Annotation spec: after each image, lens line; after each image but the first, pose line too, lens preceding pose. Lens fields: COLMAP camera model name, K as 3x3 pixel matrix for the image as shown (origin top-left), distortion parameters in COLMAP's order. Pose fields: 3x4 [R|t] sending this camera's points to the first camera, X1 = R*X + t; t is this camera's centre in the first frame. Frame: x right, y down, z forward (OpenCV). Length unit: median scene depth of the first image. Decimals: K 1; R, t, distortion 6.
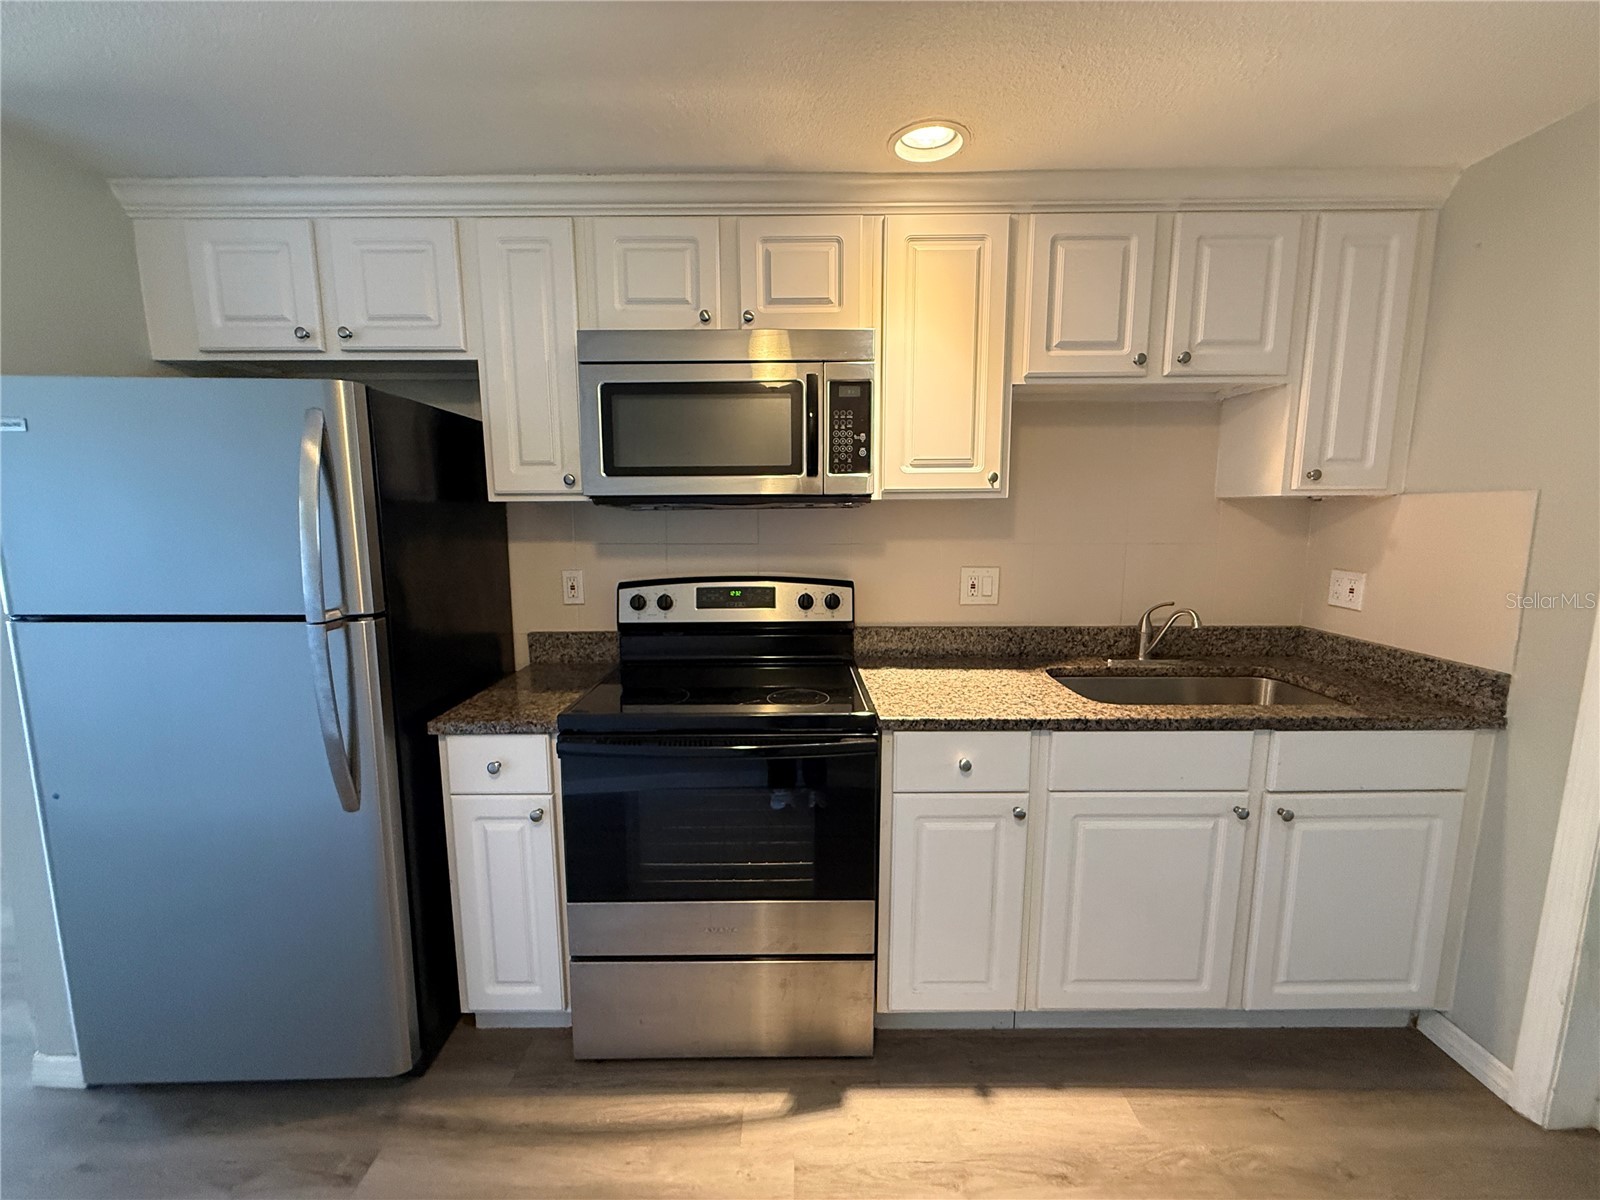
lens RADIAL K [[638.4, 0, 796.2], [0, 638.4, 599.2], [0, 0, 1]] dist [-0.001312, 0.000132]
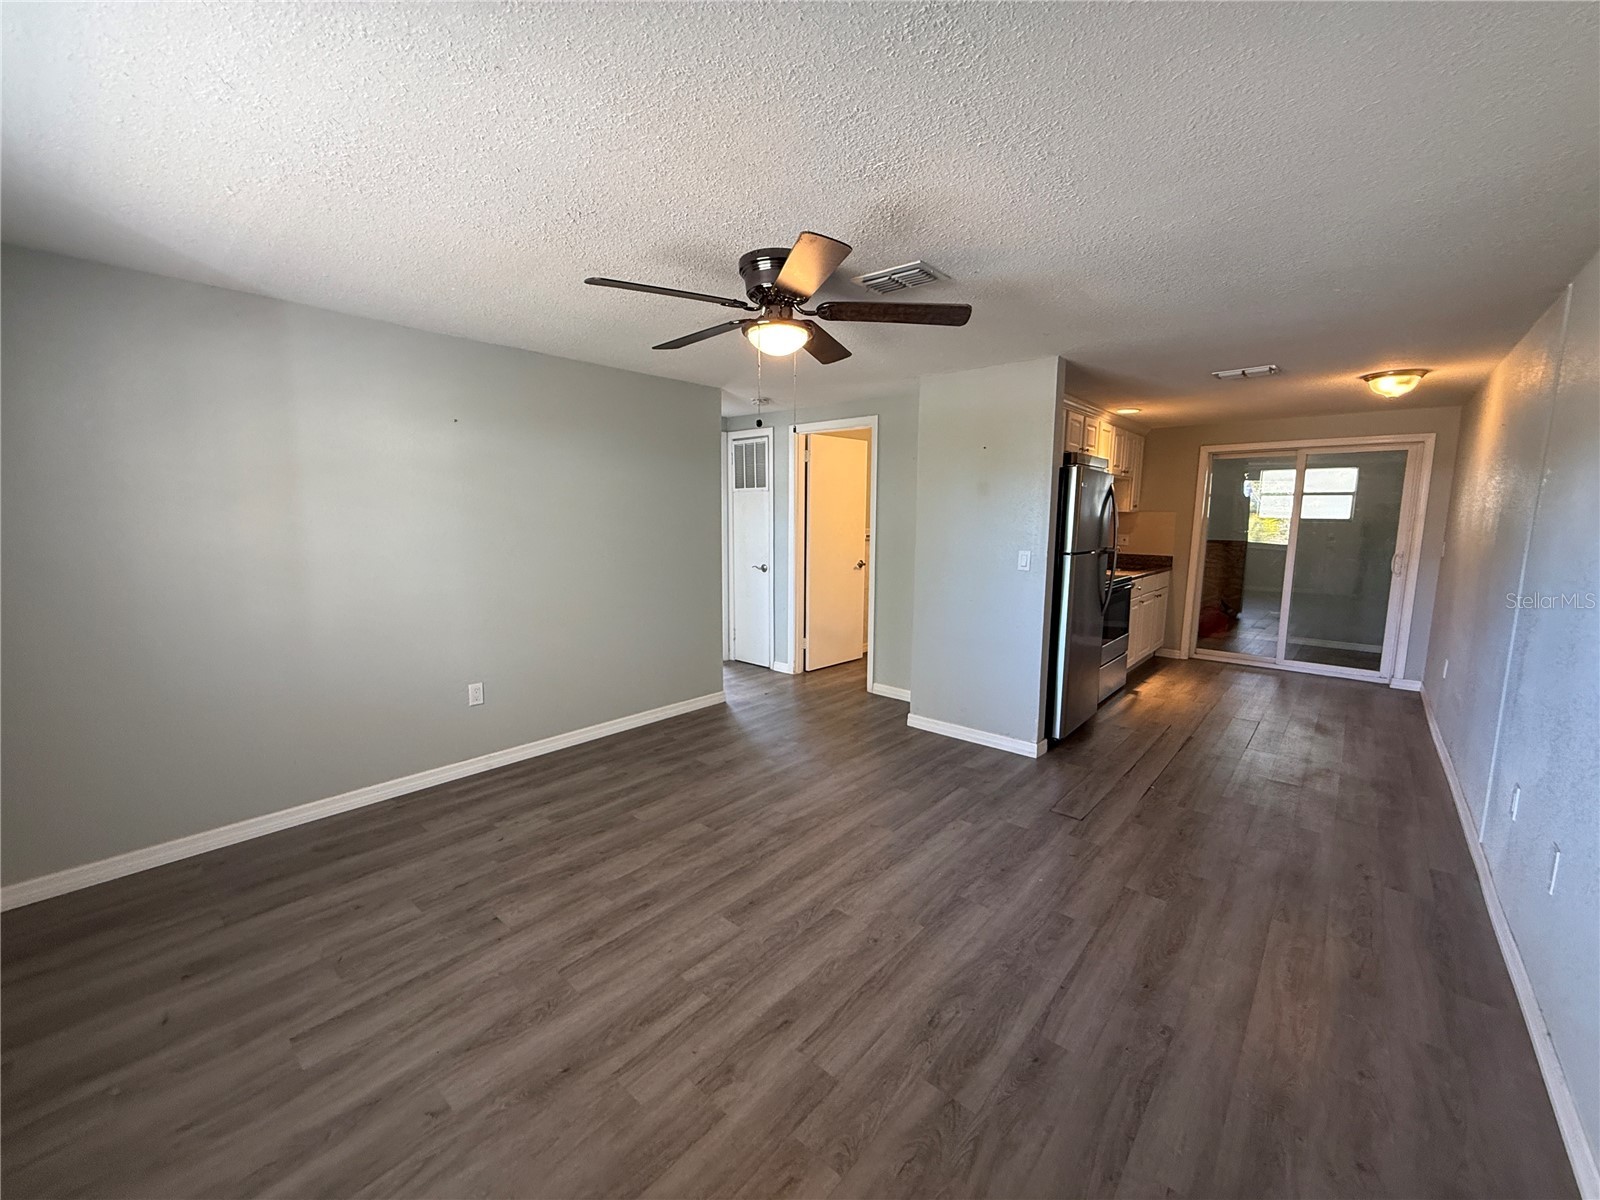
lens RADIAL K [[656.0, 0, 800.0], [0, 656.0, 600.0], [0, 0, 1]] dist [0.012056, 0.000070]
pose [[0.647985, -0.092947, 0.755960, -3.316258], [0.097979, 0.994452, 0.038285, 0.001064], [-0.755325, 0.049261, 0.653497, 0.042740]]
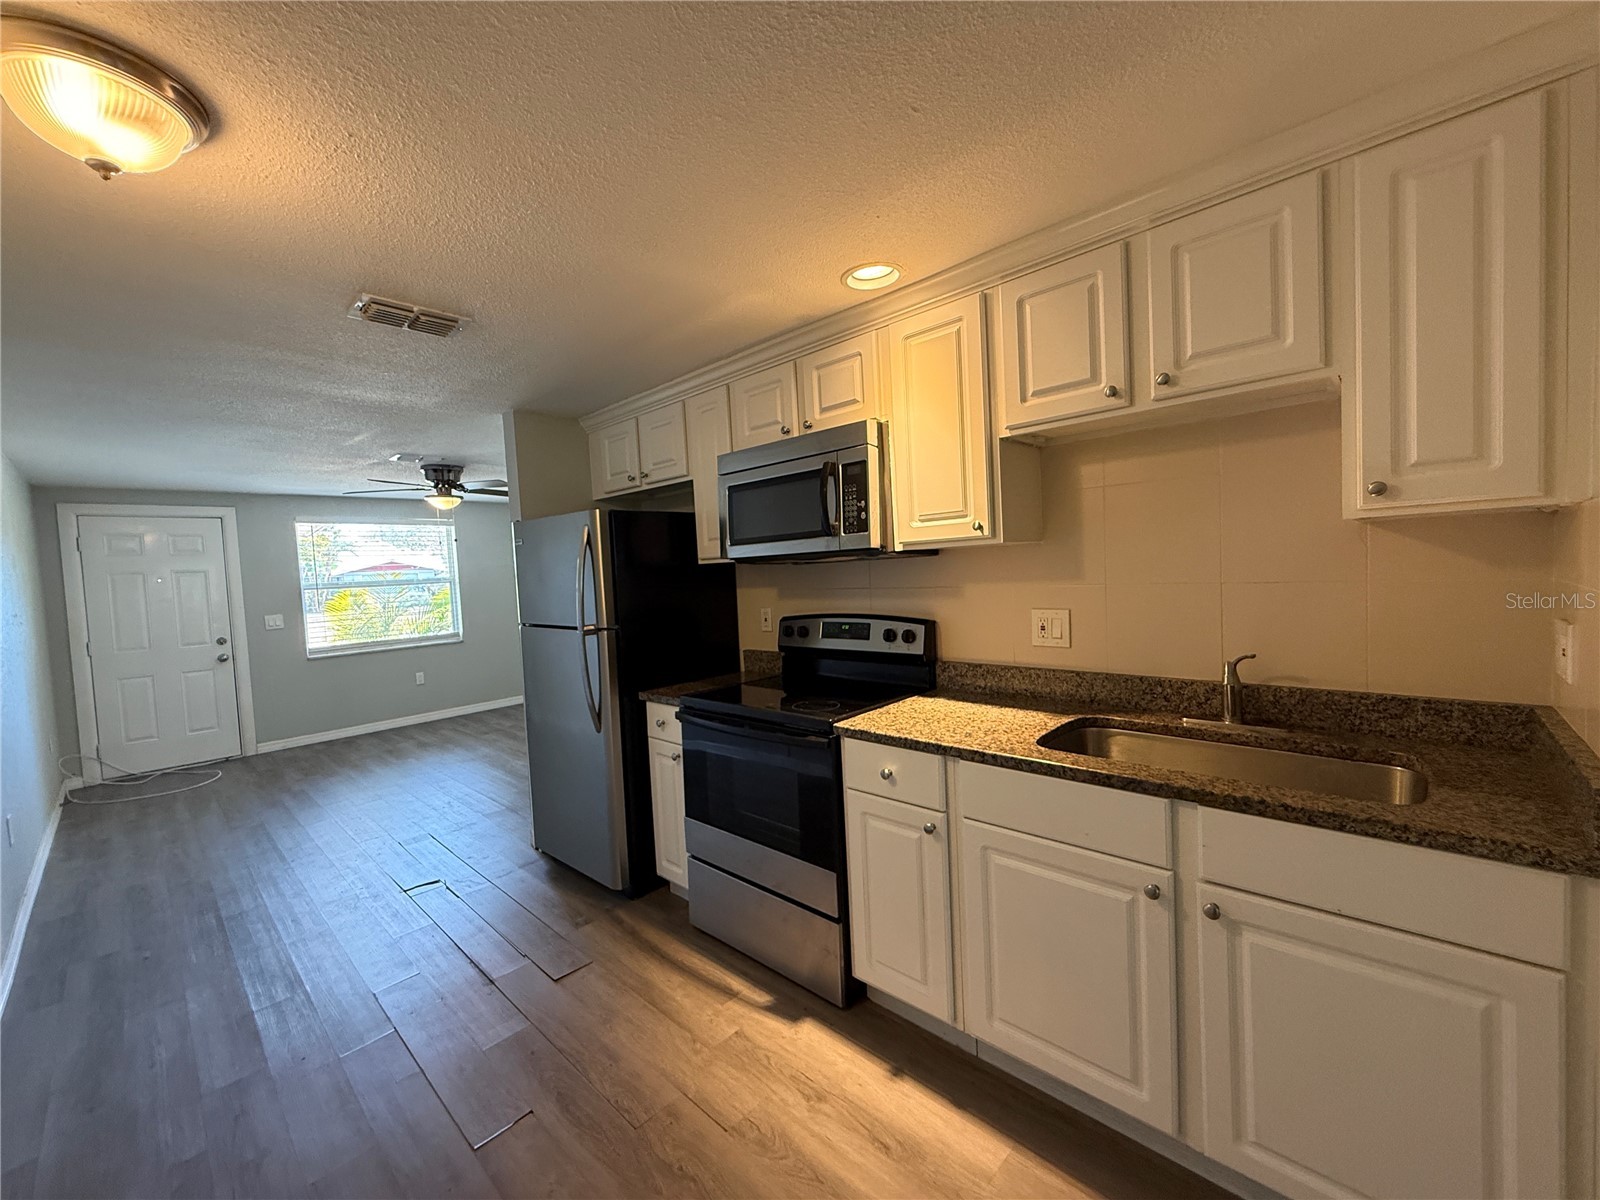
lens RADIAL K [[638.4, 0, 796.2], [0, 638.4, 599.2], [0, 0, 1]] dist [-0.001312, 0.000132]
pose [[0.725728, 0.001939, -0.687979, 0.859174], [-0.047362, 0.997764, -0.047148, 0.000253], [0.686350, 0.066800, 0.724197, 0.007021]]
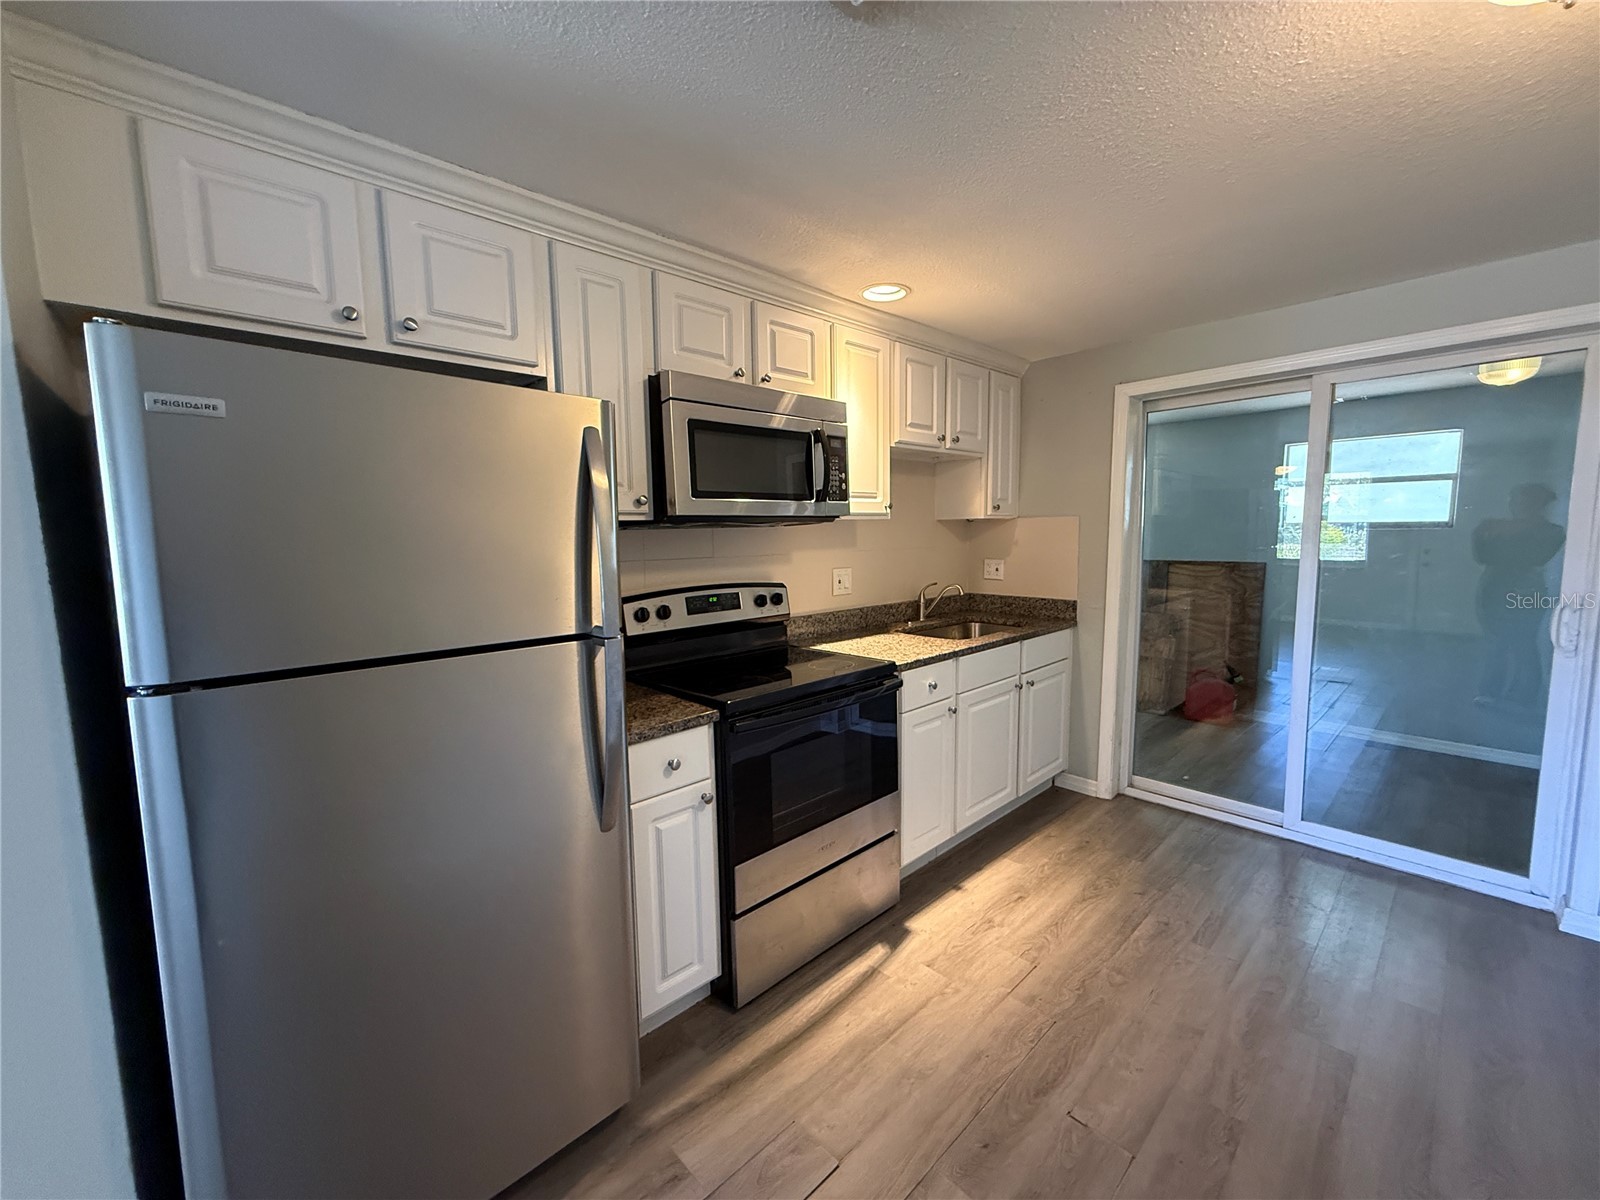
lens RADIAL K [[636.9, 0, 792.1], [0, 636.9, 600.1], [0, 0, 1]] dist [-0.000443, 0.000162]
pose [[0.732545, -0.082065, 0.675753, -0.942832], [0.108014, 0.994143, 0.003638, 0.004336], [-0.672094, 0.070326, 0.737119, 0.047199]]
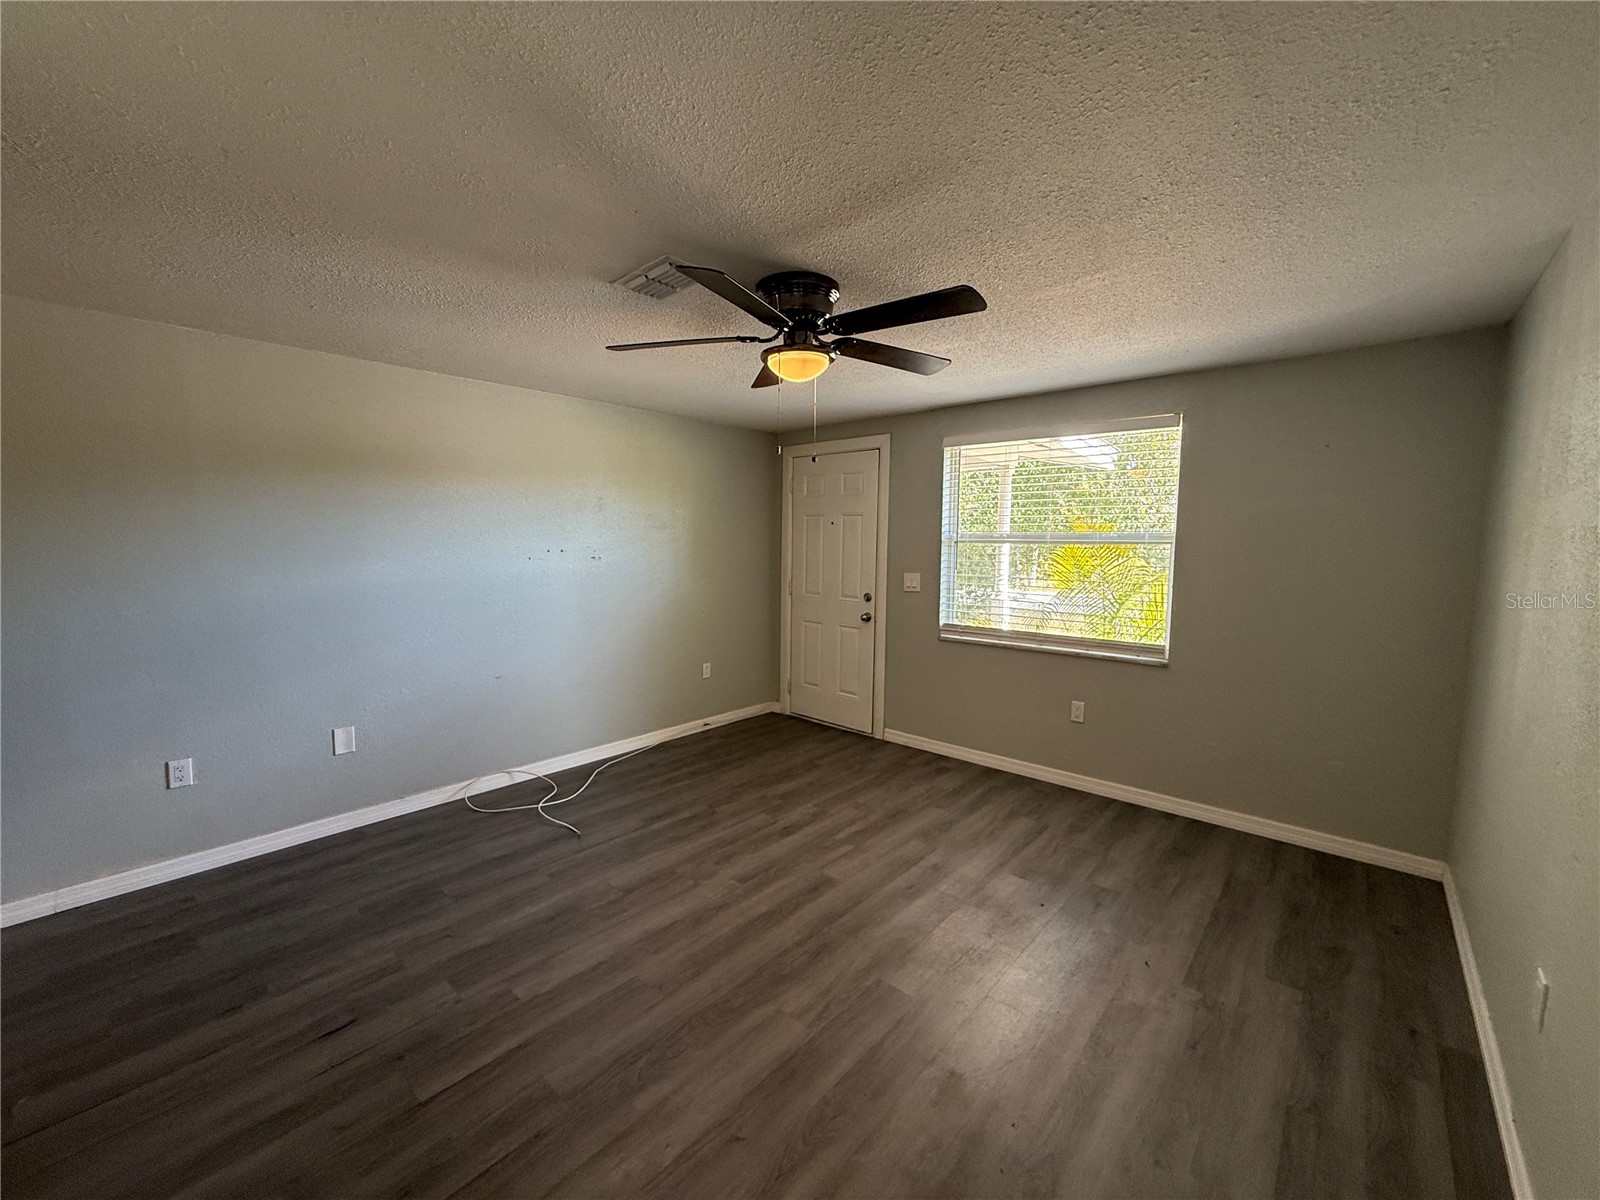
lens RADIAL K [[638.4, 0, 796.2], [0, 638.4, 599.2], [0, 0, 1]] dist [-0.001312, 0.000132]
pose [[-0.657322, 0.070250, -0.750329, -1.235531], [-0.108947, 0.976328, 0.186852, -0.273286], [0.745693, 0.204568, -0.634108, 1.878118]]
